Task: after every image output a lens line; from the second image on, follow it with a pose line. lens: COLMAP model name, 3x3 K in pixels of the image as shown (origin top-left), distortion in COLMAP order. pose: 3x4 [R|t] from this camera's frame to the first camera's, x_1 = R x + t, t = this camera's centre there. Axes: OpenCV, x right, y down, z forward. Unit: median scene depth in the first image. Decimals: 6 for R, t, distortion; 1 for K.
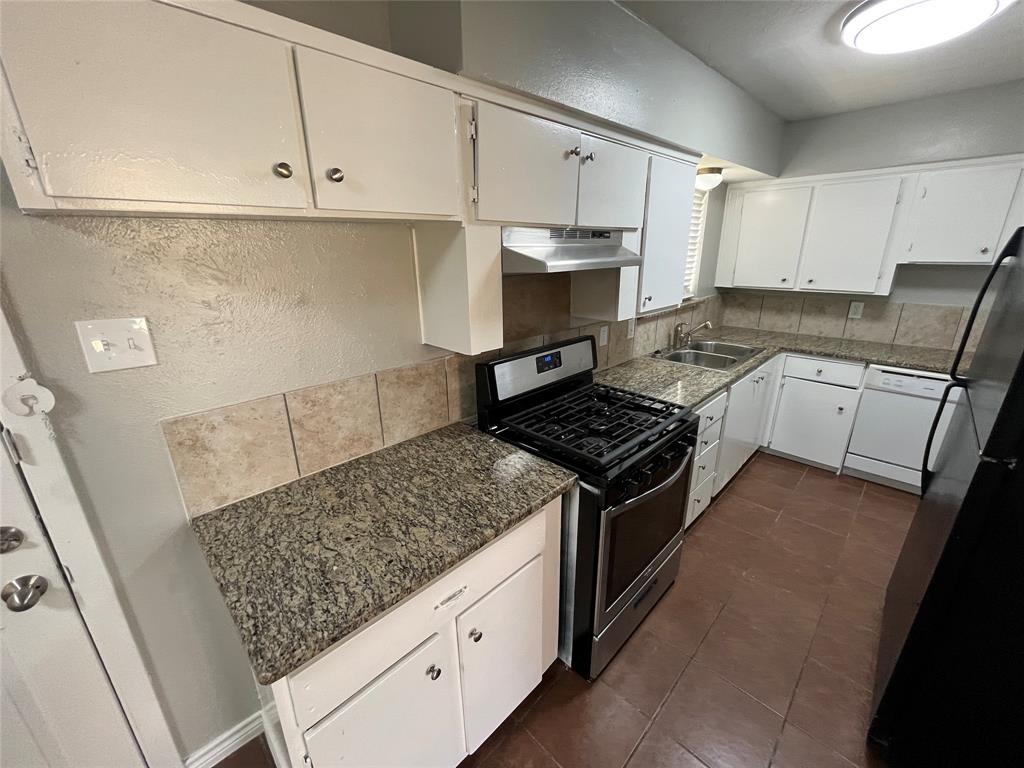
lens RADIAL K [[416.2, 0, 512.0], [0, 416.2, 384.0], [0, 0, 1]] dist [0.000698, -0.000008]
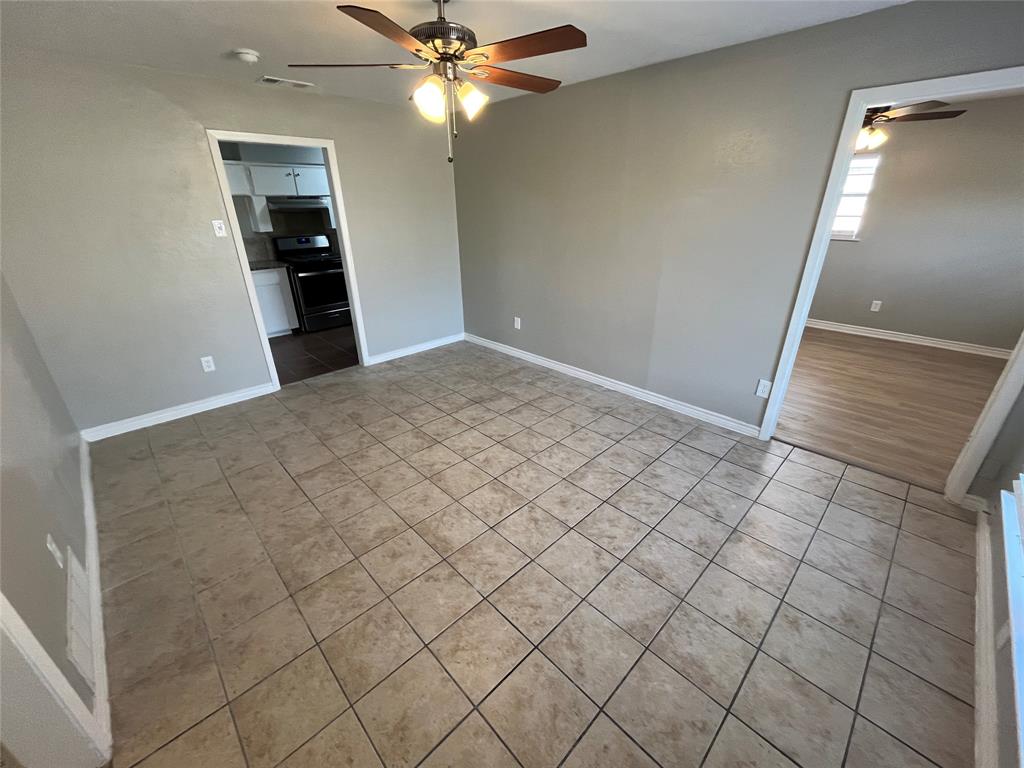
lens RADIAL K [[413.9, 0, 512.0], [0, 413.9, 384.0], [0, 0, 1]] dist [-0.002177, -0.000187]
pose [[0.999900, 0.006315, -0.012643, 1.129846], [-0.005025, 0.995023, 0.099518, 0.462320], [0.013209, -0.099445, 0.994955, -1.428484]]
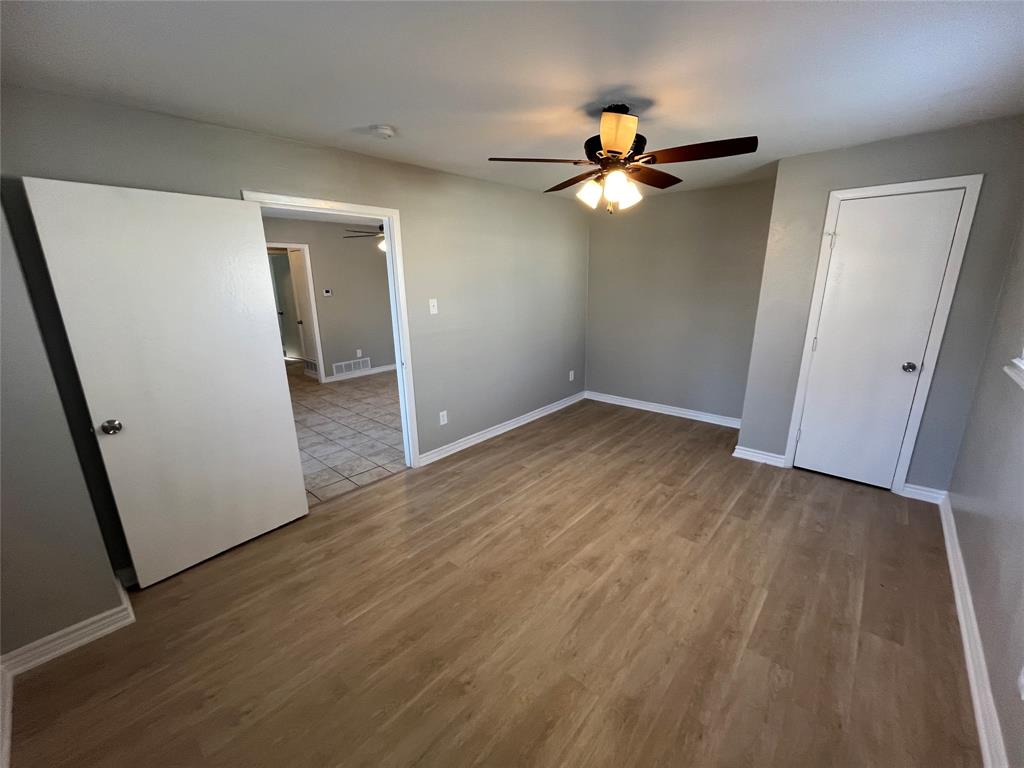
lens RADIAL K [[413.9, 0, 512.0], [0, 413.9, 384.0], [0, 0, 1]] dist [-0.002177, -0.000187]
pose [[0.053934, 0.259296, -0.964291, 3.017432], [-0.303096, 0.924385, 0.231613, 0.063533], [0.951432, 0.279781, 0.128448, -0.275383]]
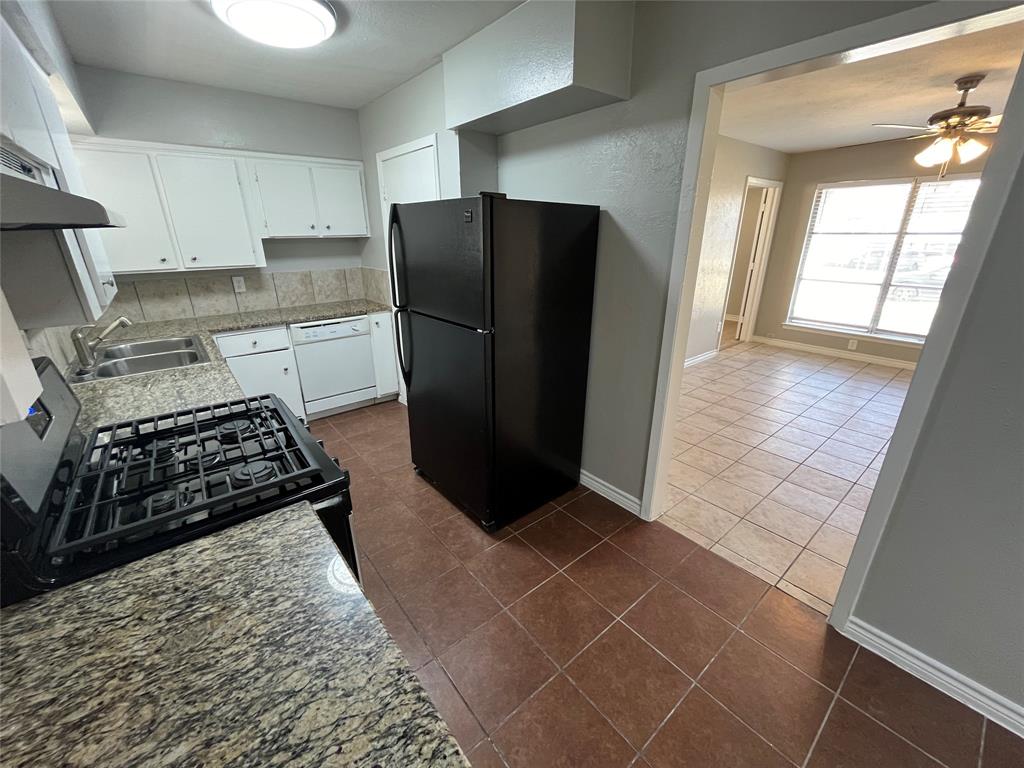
lens RADIAL K [[413.9, 0, 512.0], [0, 413.9, 384.0], [0, 0, 1]] dist [-0.002177, -0.000187]
pose [[0.101053, -0.332232, 0.937769, -0.217764], [0.314644, 0.904884, 0.286676, -0.034050], [-0.943815, 0.266094, 0.195976, 0.228527]]
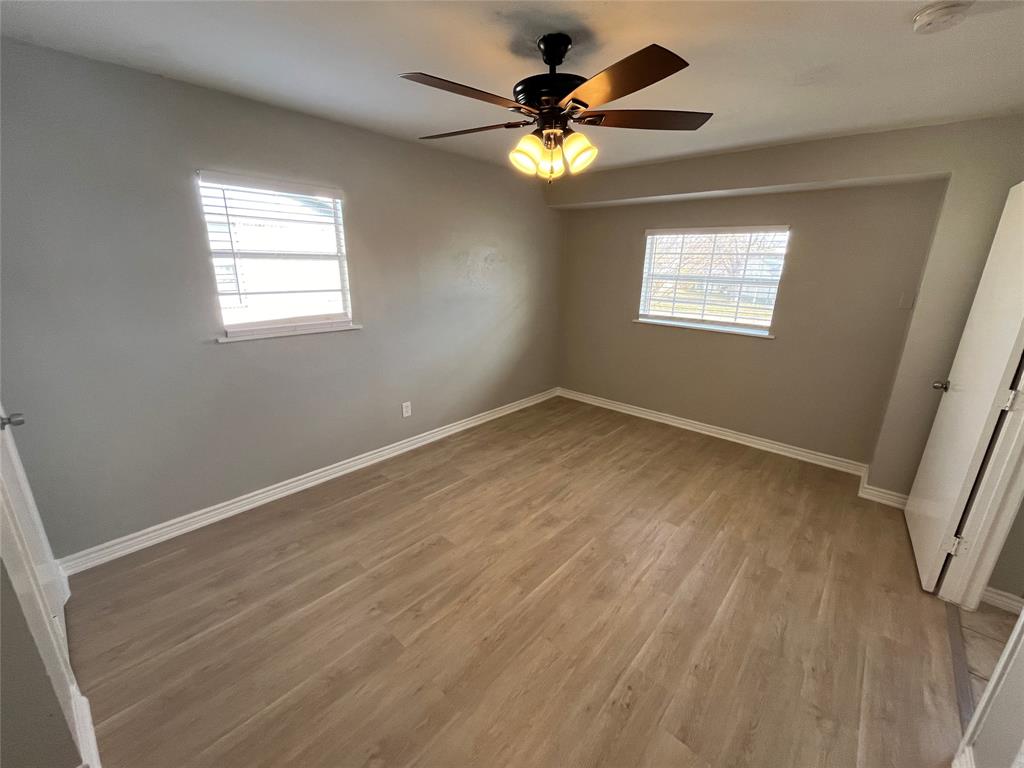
lens RADIAL K [[413.9, 0, 512.0], [0, 413.9, 384.0], [0, 0, 1]] dist [-0.002177, -0.000187]
pose [[-0.054923, -0.272257, 0.960656, 1.480219], [0.300311, 0.913057, 0.275936, -0.027664], [-0.952259, 0.303650, 0.031614, 0.048551]]
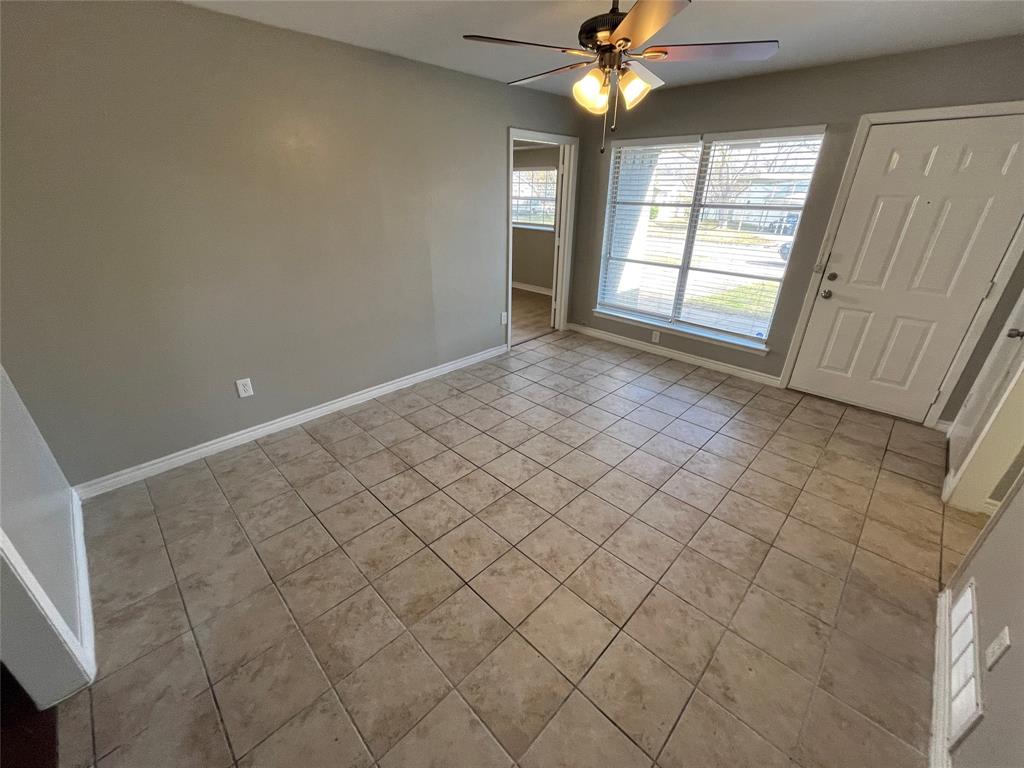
lens RADIAL K [[413.9, 0, 512.0], [0, 413.9, 384.0], [0, 0, 1]] dist [-0.002177, -0.000187]
pose [[-0.007566, -0.413896, 0.910293, 0.204278], [0.302714, 0.866657, 0.396572, 0.173115], [-0.953051, 0.278559, 0.118735, -0.521344]]
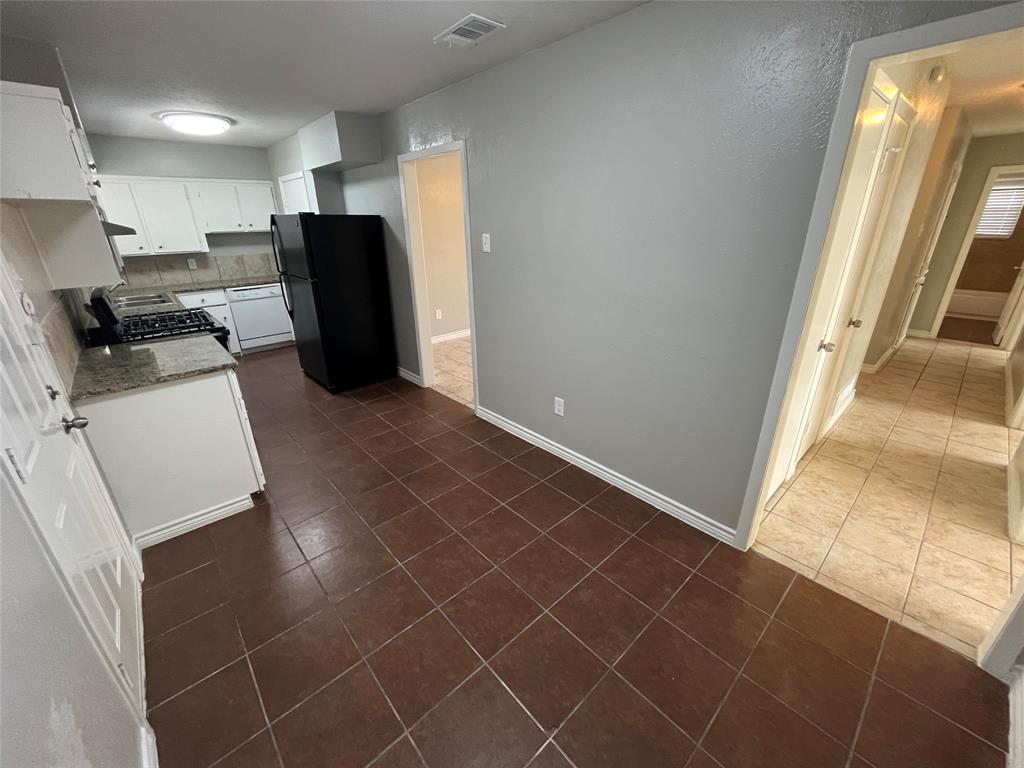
lens RADIAL K [[413.9, 0, 512.0], [0, 413.9, 384.0], [0, 0, 1]] dist [-0.002177, -0.000187]
pose [[0.051688, -0.360067, 0.931493, -0.908796], [0.324875, 0.888069, 0.325254, 0.139930], [-0.944343, 0.285807, 0.162880, -0.358472]]
